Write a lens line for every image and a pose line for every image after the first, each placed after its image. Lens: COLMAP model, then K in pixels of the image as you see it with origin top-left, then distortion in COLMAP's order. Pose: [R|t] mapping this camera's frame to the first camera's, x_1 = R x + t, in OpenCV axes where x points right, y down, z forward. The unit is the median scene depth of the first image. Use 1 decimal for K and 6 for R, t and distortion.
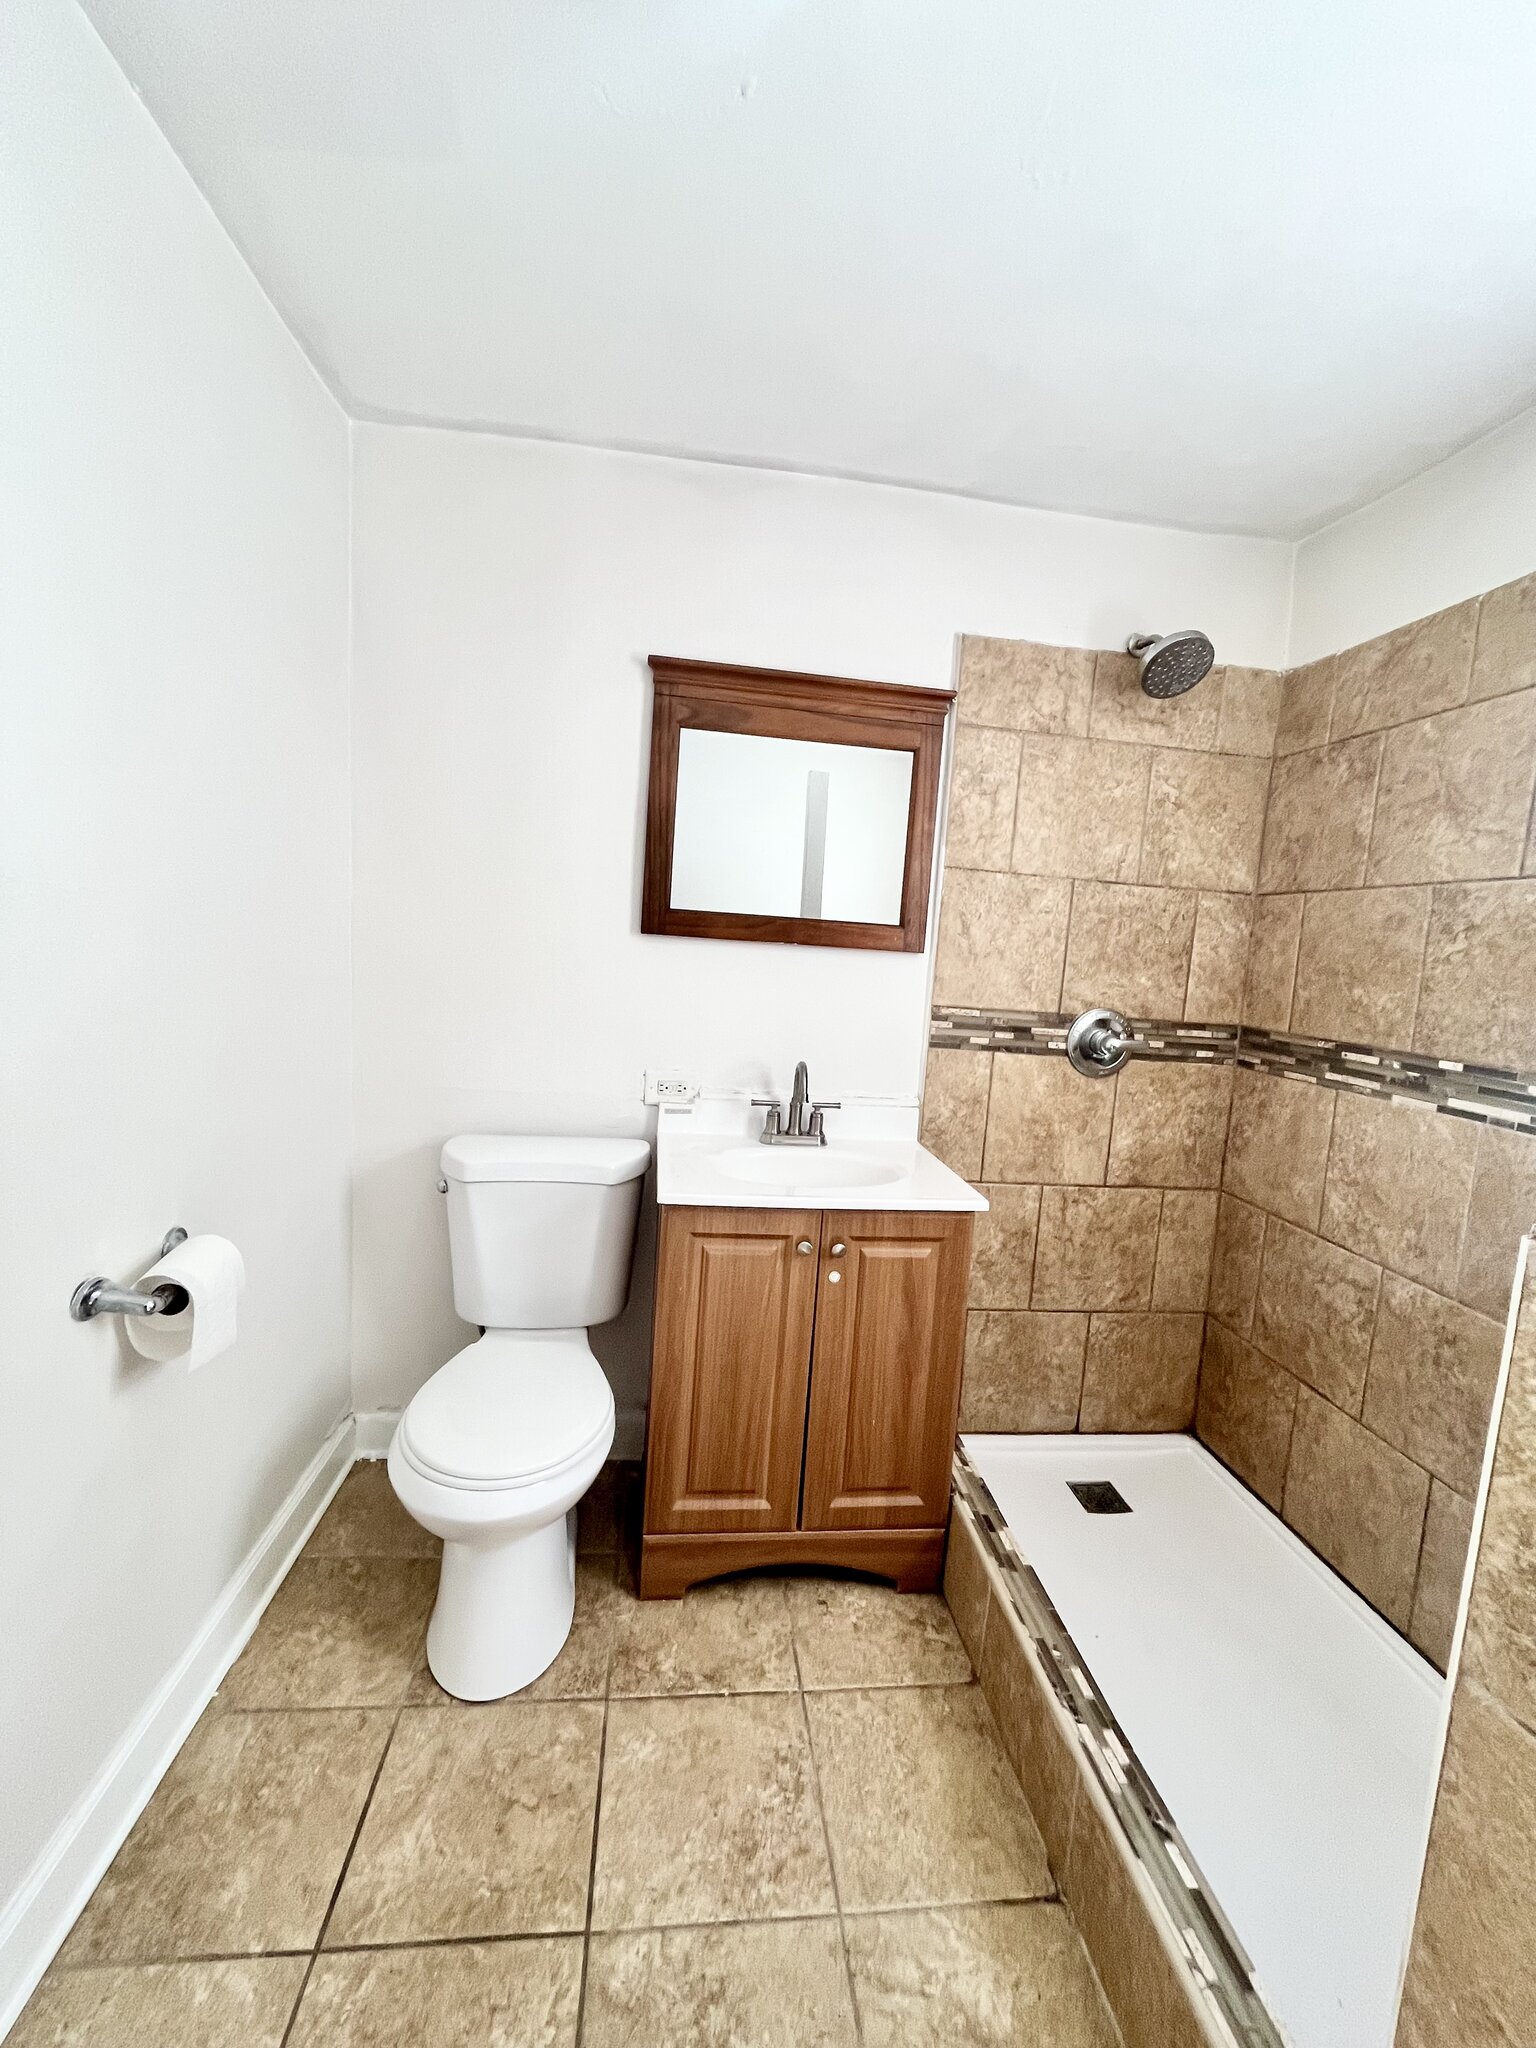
lens RADIAL K [[836.9, 0, 768.5], [0, 836.9, 1021.4], [0, 0, 1]] dist [-0.002976, 0.000605]
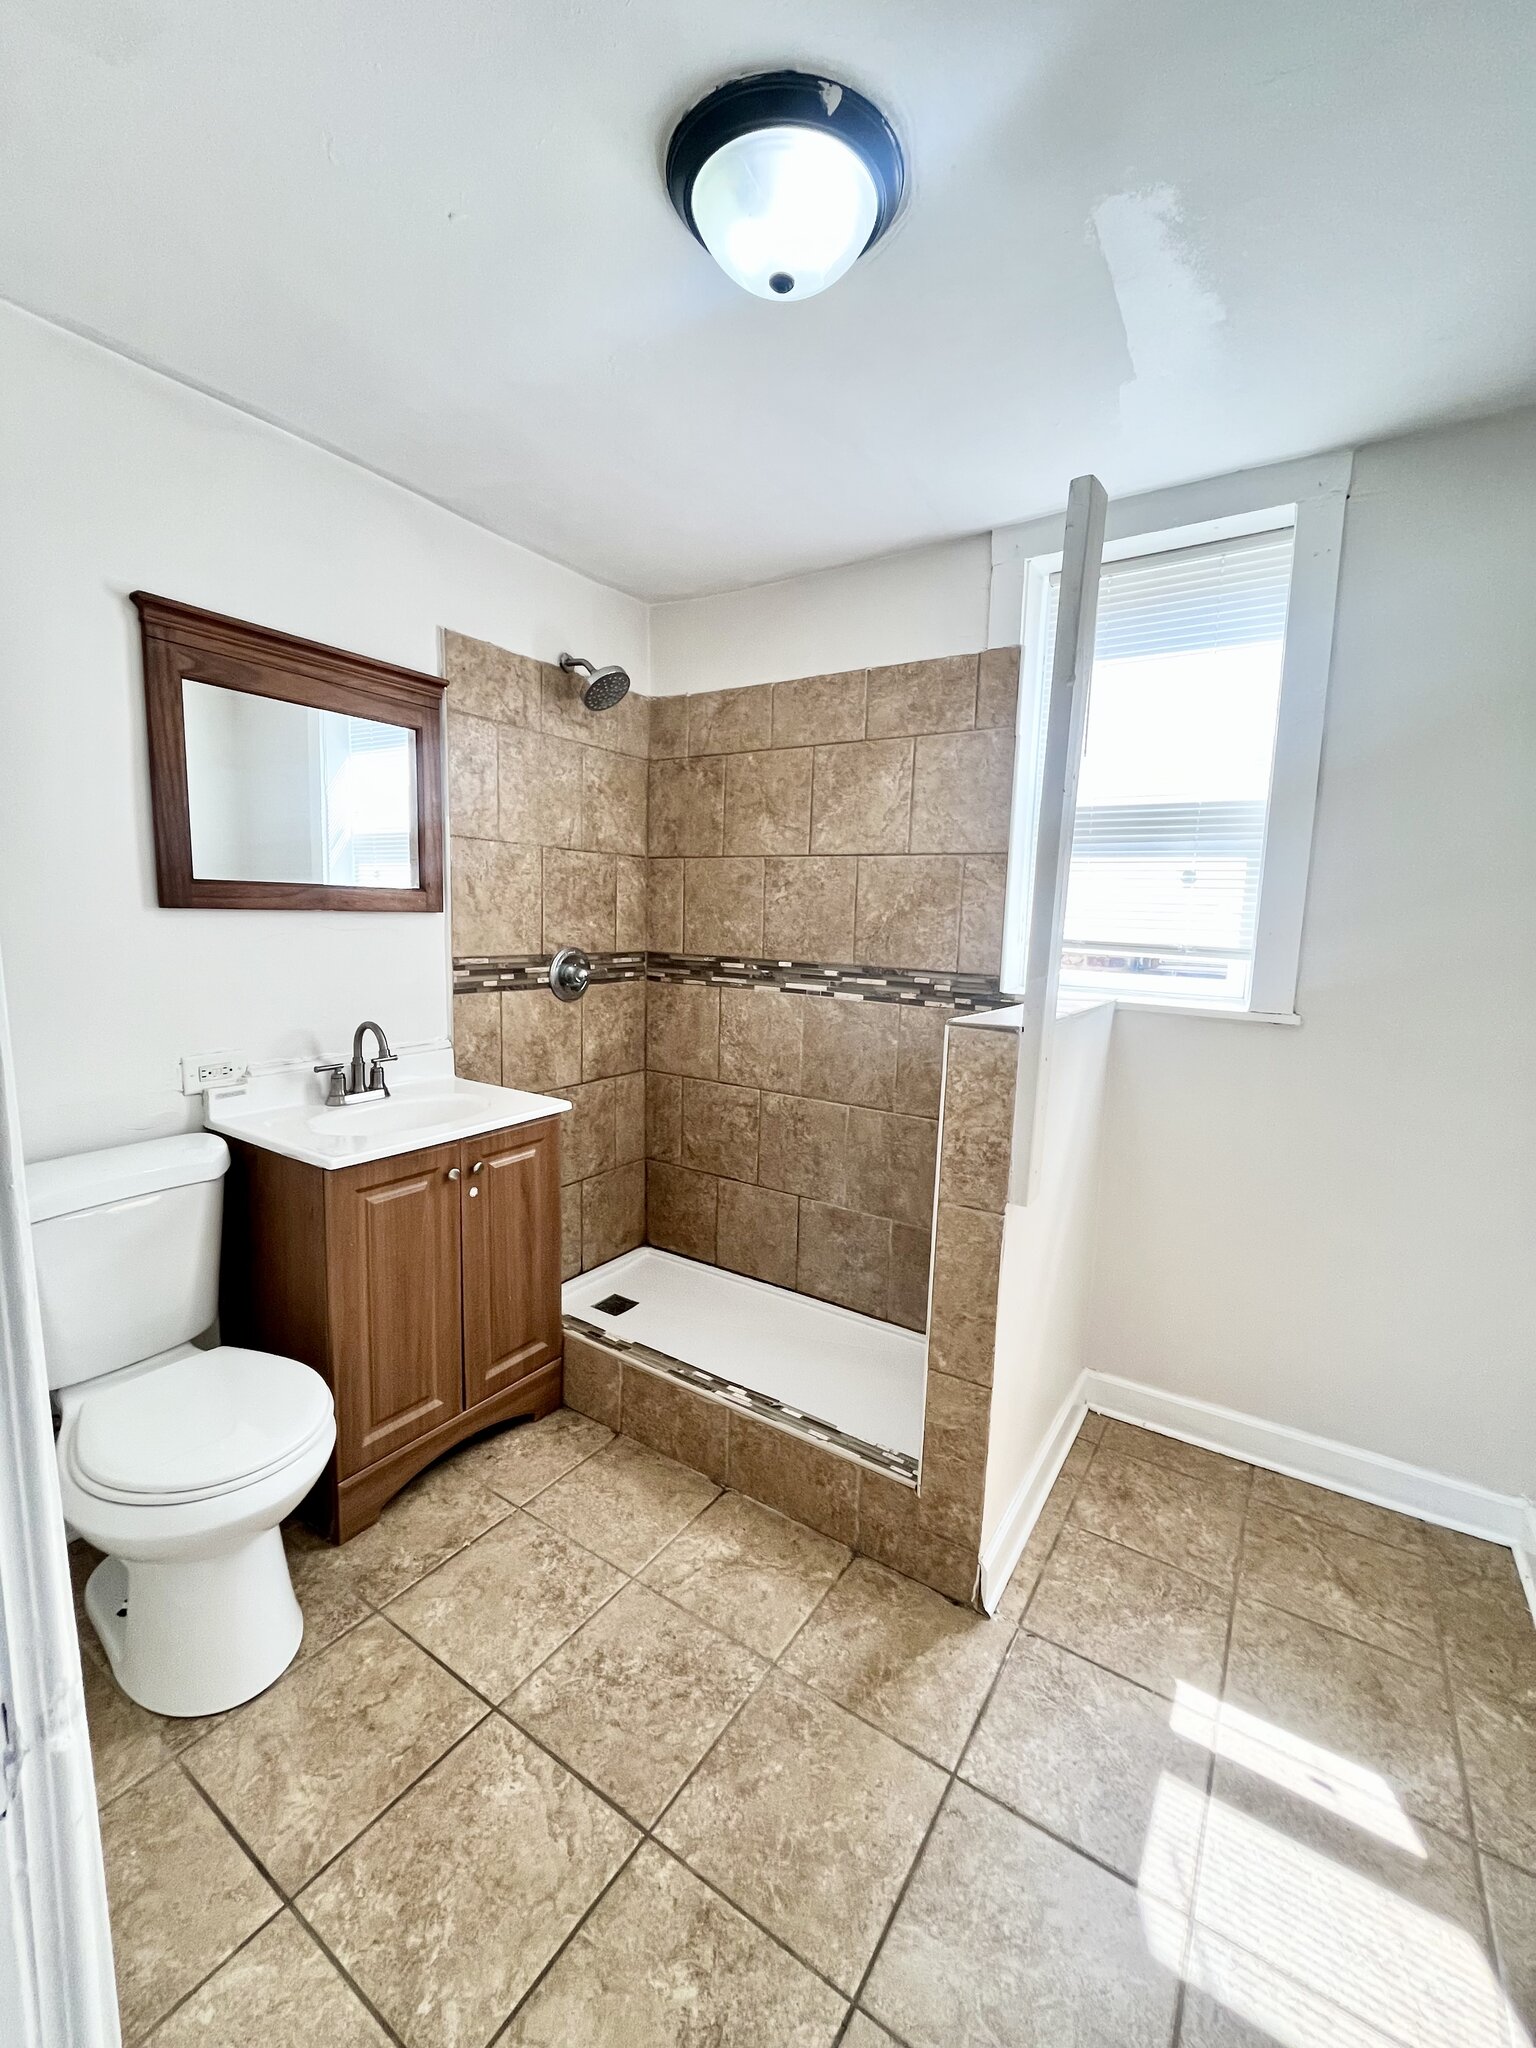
lens RADIAL K [[836.9, 0, 768.5], [0, 836.9, 1021.4], [0, 0, 1]] dist [-0.002976, 0.000605]
pose [[0.641404, -0.151033, 0.752190, -0.435606], [0.089931, 0.988473, 0.121790, -0.036333], [-0.761914, -0.010472, 0.647593, -0.077403]]
